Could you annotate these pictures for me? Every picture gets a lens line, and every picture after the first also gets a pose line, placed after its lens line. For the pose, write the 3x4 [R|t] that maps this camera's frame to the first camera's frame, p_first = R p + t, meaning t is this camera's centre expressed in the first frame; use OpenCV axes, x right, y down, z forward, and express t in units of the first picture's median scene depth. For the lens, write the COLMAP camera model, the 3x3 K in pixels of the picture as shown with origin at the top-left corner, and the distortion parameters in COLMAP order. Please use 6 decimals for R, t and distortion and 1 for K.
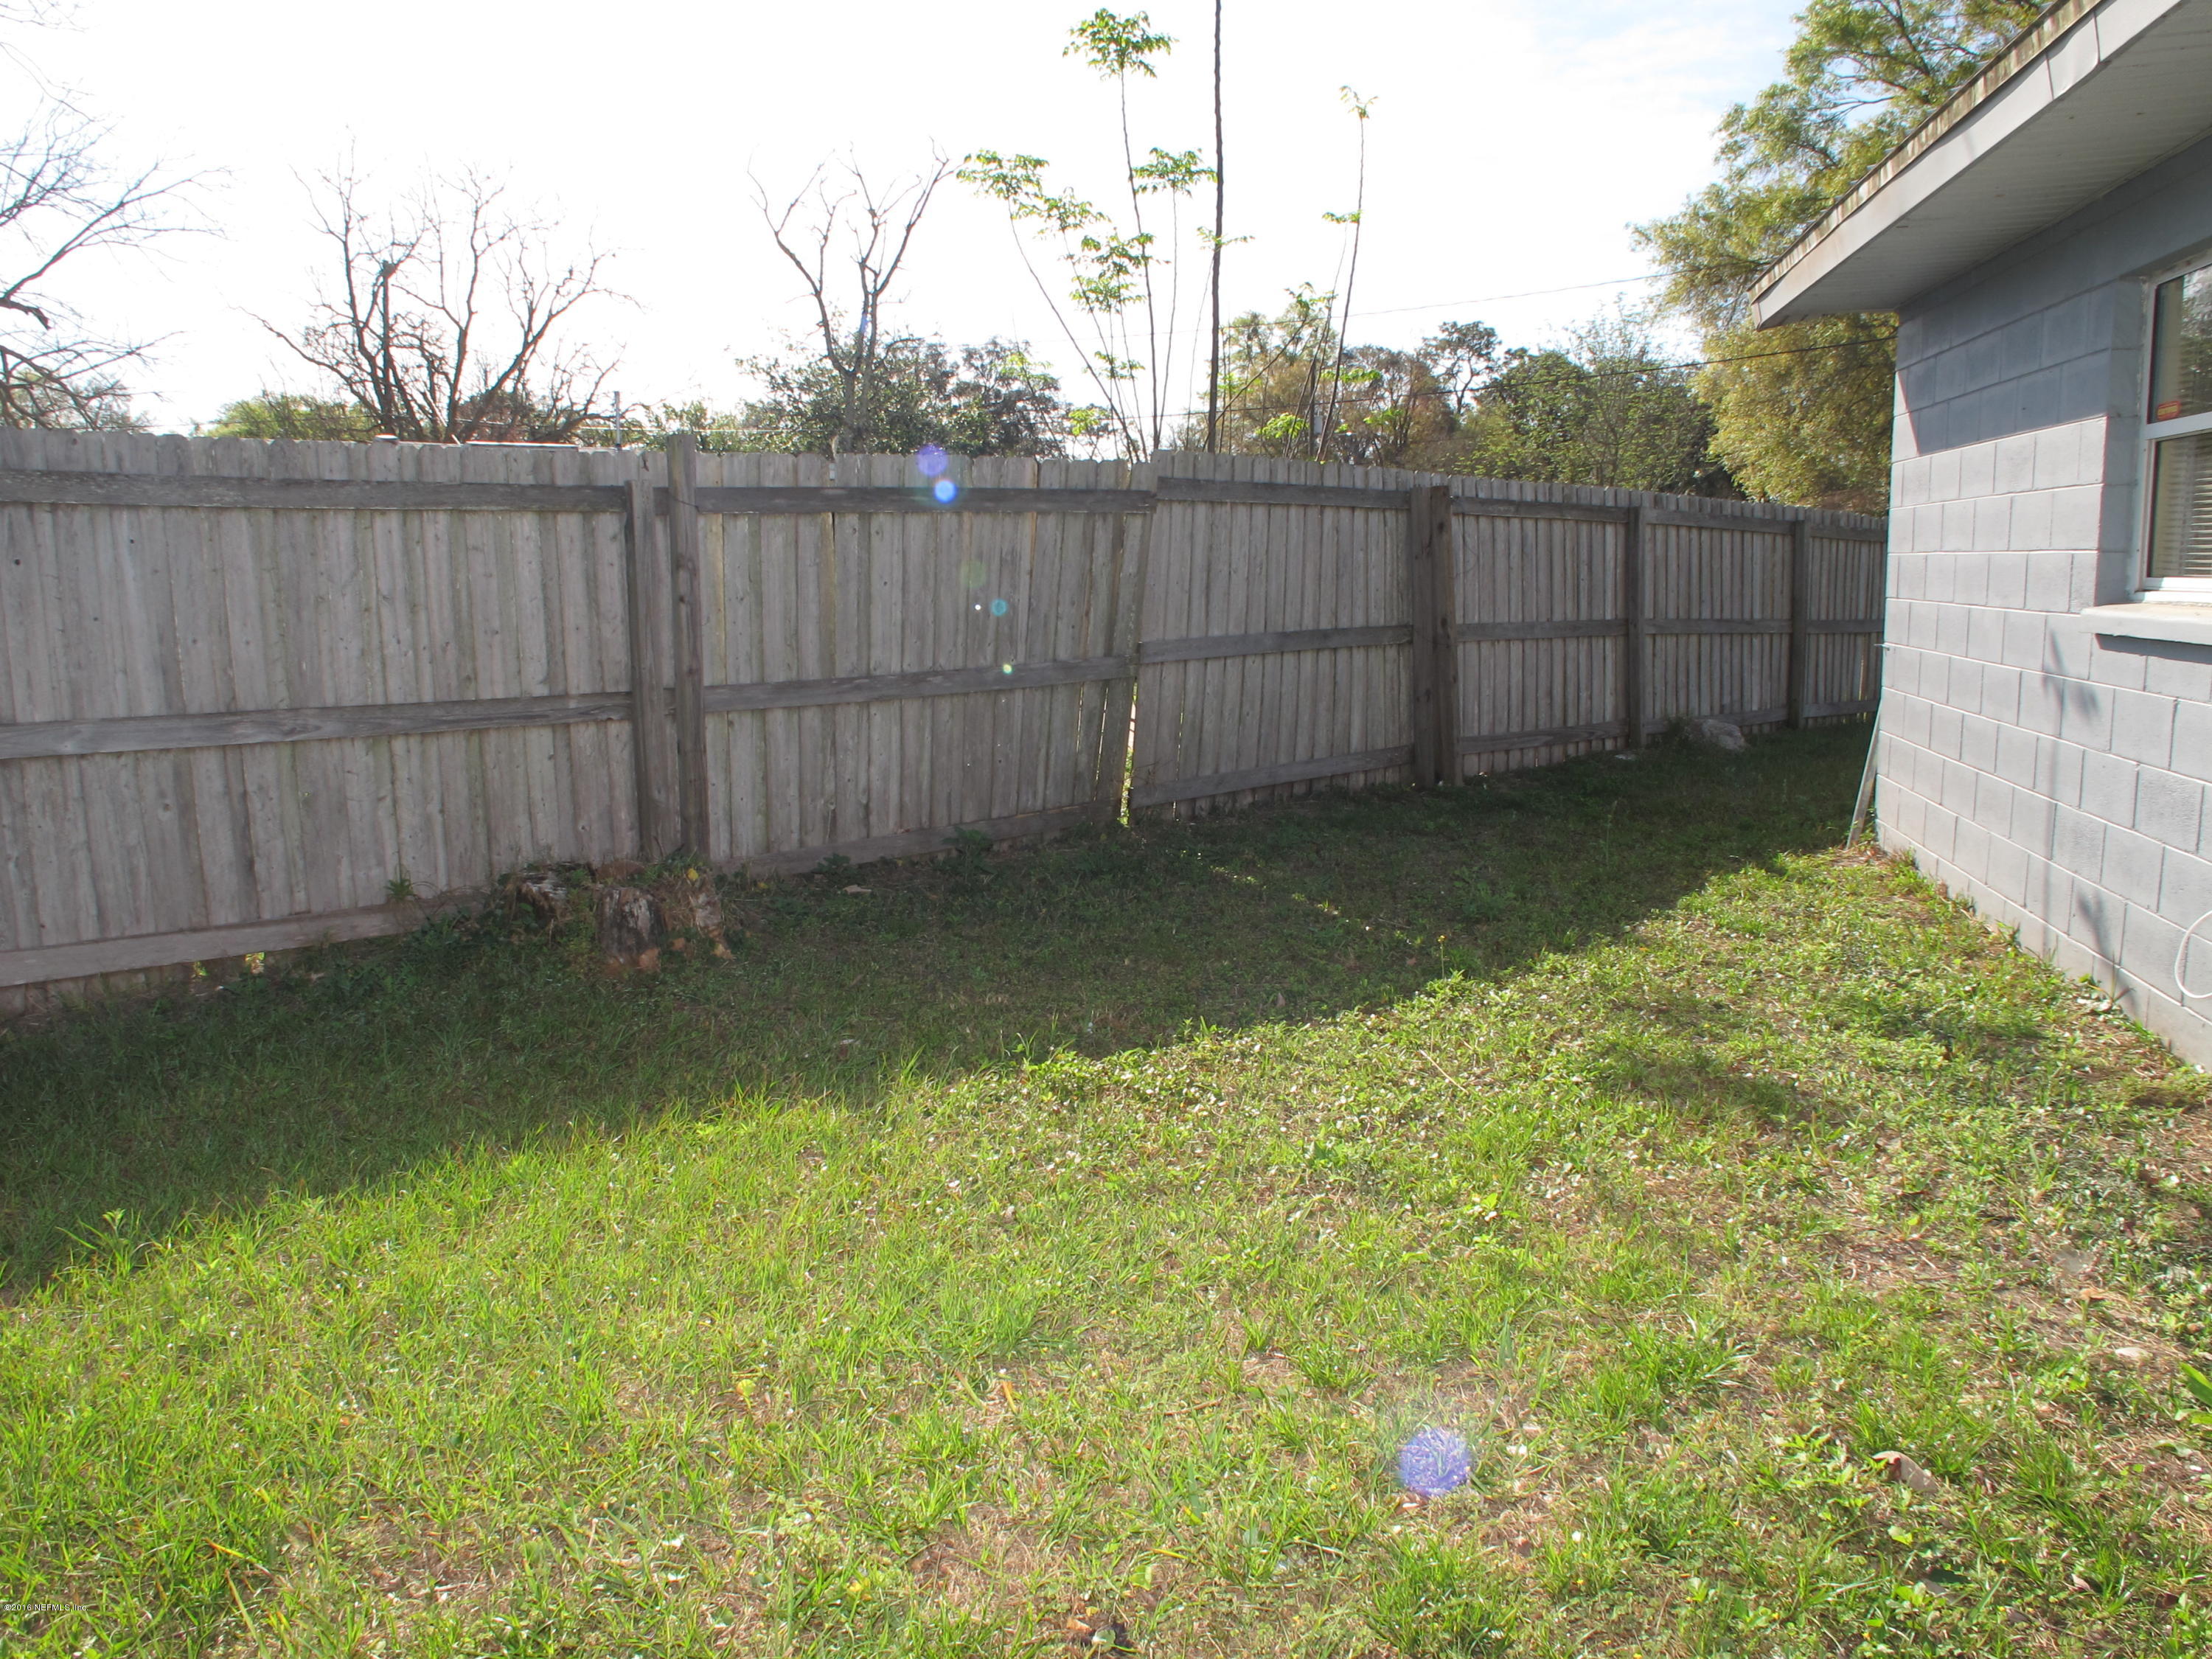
lens RADIAL K [[1607.4, 0, 1102.0], [0, 1607.4, 811.5], [0, 0, 1]] dist [-0.127593, 0.092483]
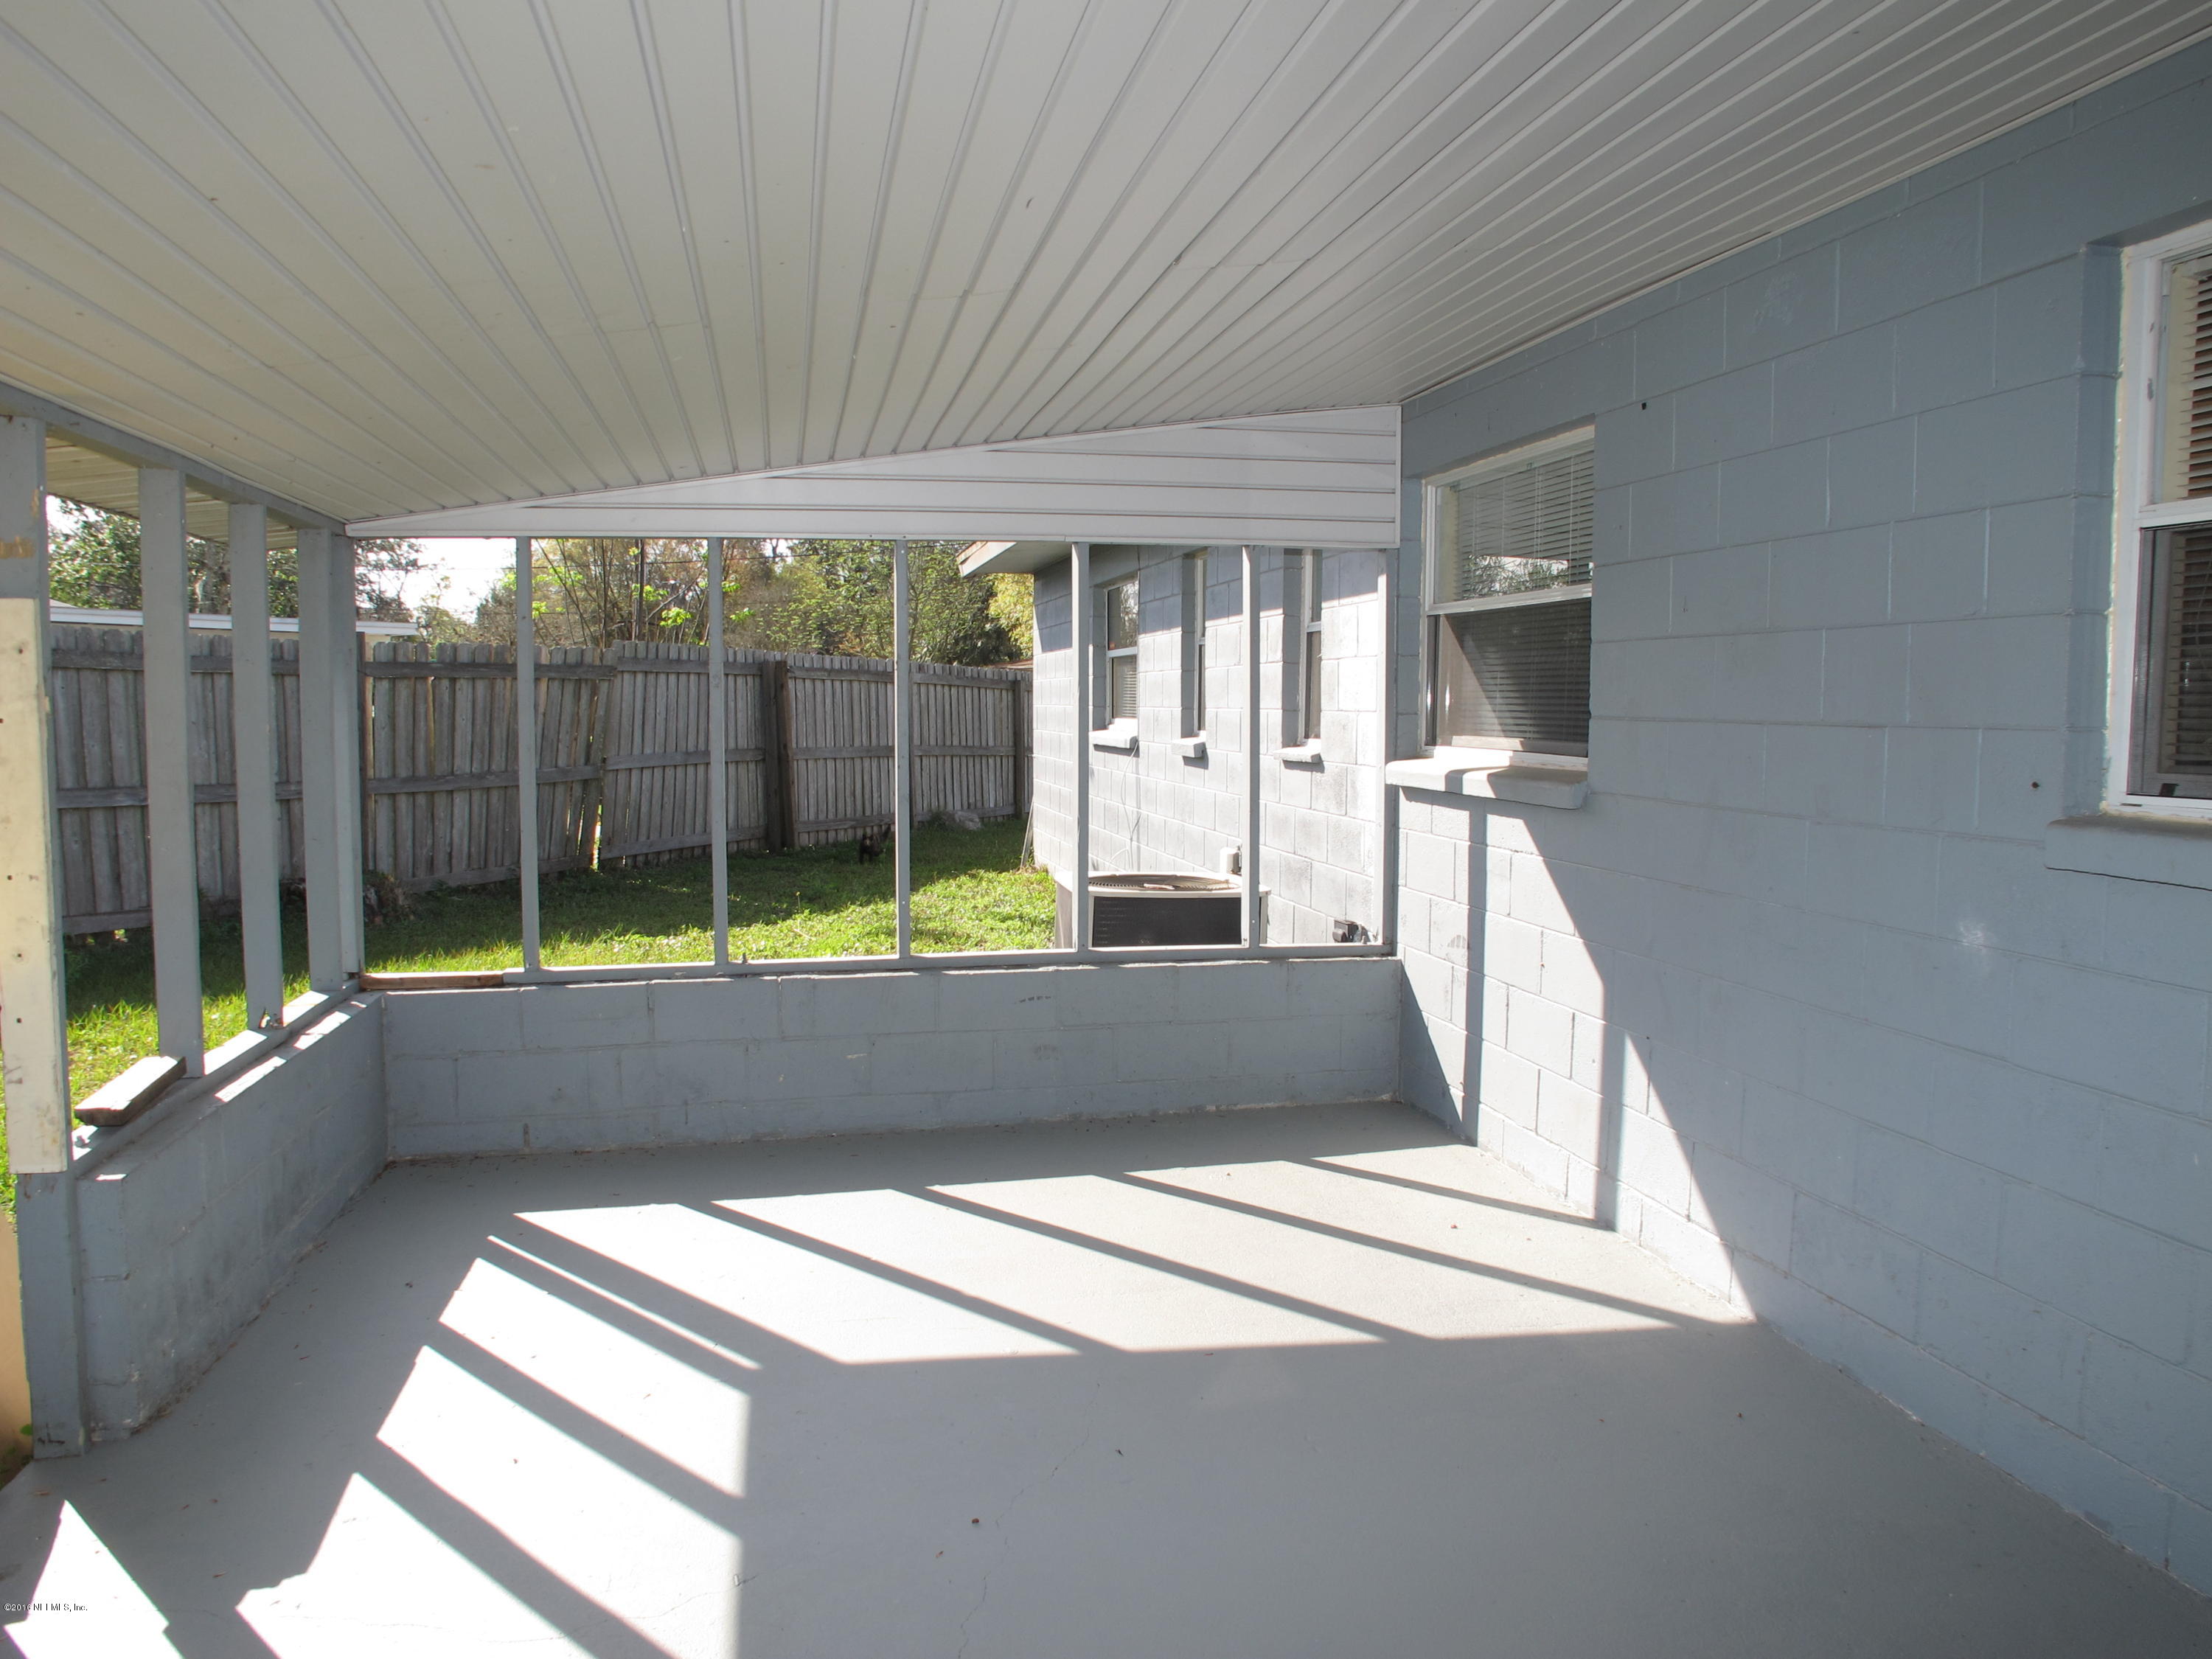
lens RADIAL K [[1607.4, 0, 1107.0], [0, 1607.4, 826.7], [0, 0, 1]] dist [-0.127593, 0.092483]
pose [[0.911833, -0.014538, 0.410304, -0.145228], [0.046202, 0.996658, -0.067361, 0.081704], [-0.407954, 0.080379, 0.909458, -0.562269]]
